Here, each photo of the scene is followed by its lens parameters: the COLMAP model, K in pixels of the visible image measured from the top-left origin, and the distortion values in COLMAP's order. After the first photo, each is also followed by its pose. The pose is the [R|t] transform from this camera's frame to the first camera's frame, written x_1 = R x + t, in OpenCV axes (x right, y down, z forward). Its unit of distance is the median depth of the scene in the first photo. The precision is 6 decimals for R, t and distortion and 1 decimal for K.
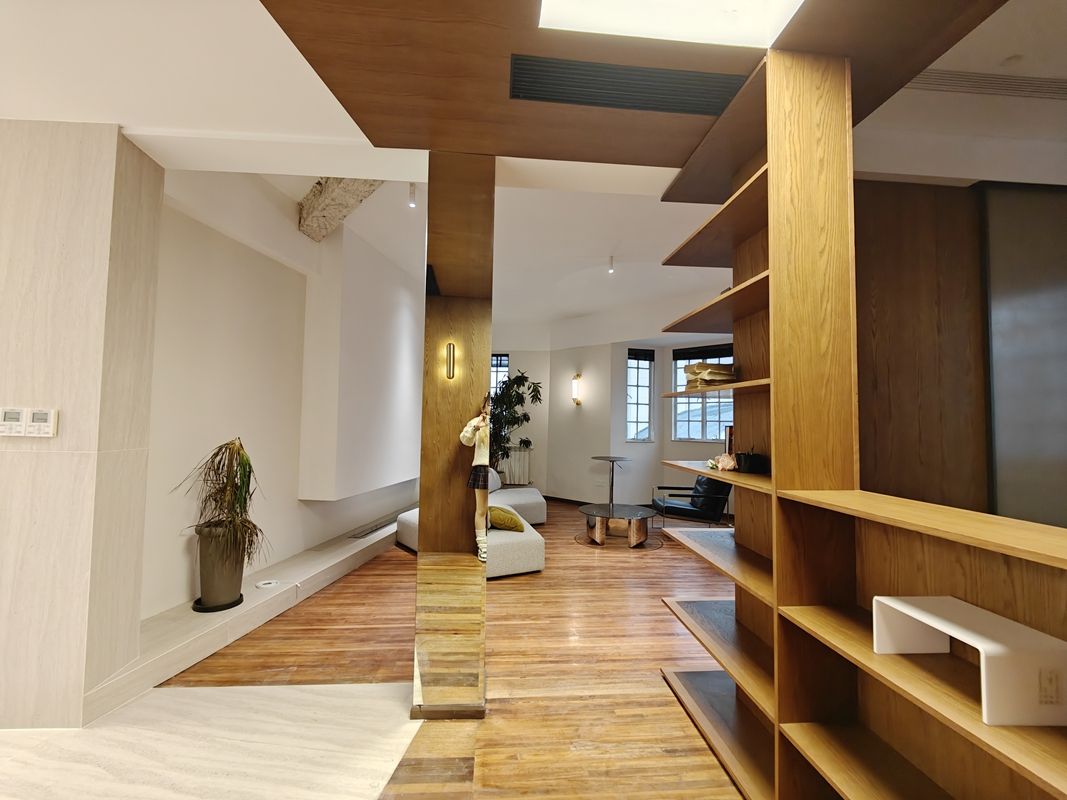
lens RADIAL K [[461.8, 0, 529.2], [0, 461.8, 394.4], [0, 0, 1]] dist [0.008351, -0.003059]
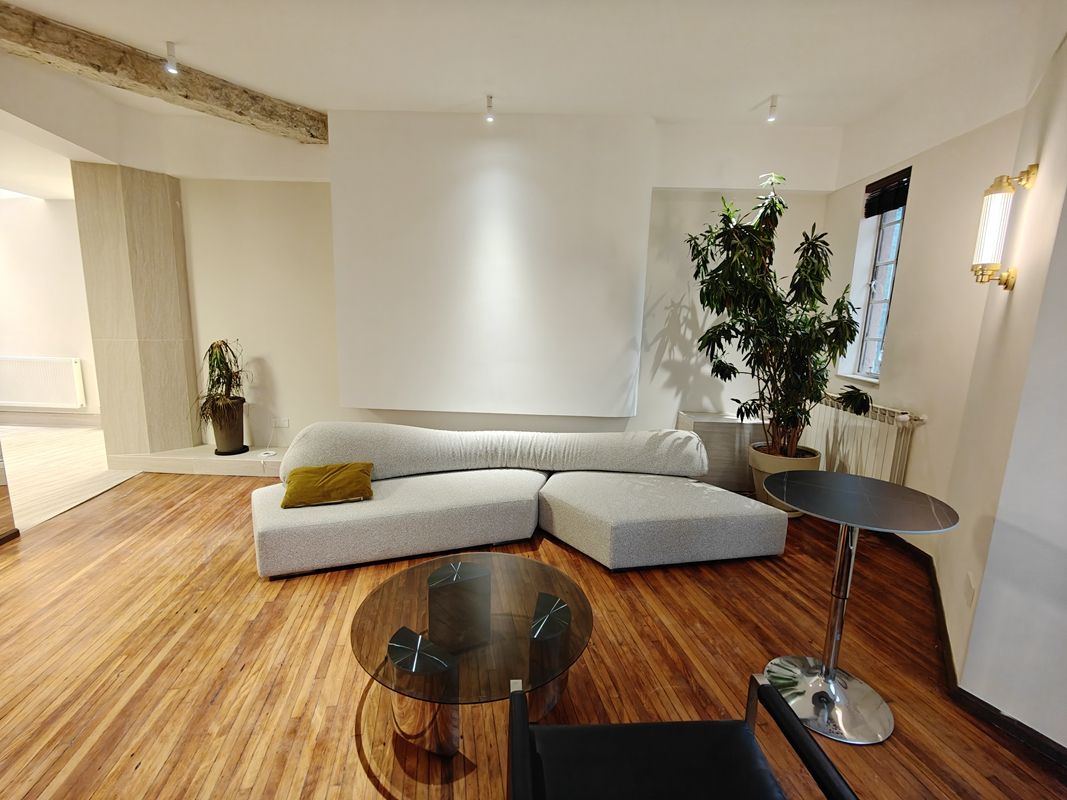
lens RADIAL K [[461.8, 0, 529.7], [0, 461.8, 405.8], [0, 0, 1]] dist [0.008351, -0.003059]
pose [[0.119206, 0.162963, -0.979404, 0.364818], [0.038530, 0.984936, 0.168573, 0.036714], [0.992122, -0.057831, 0.111132, 0.740989]]
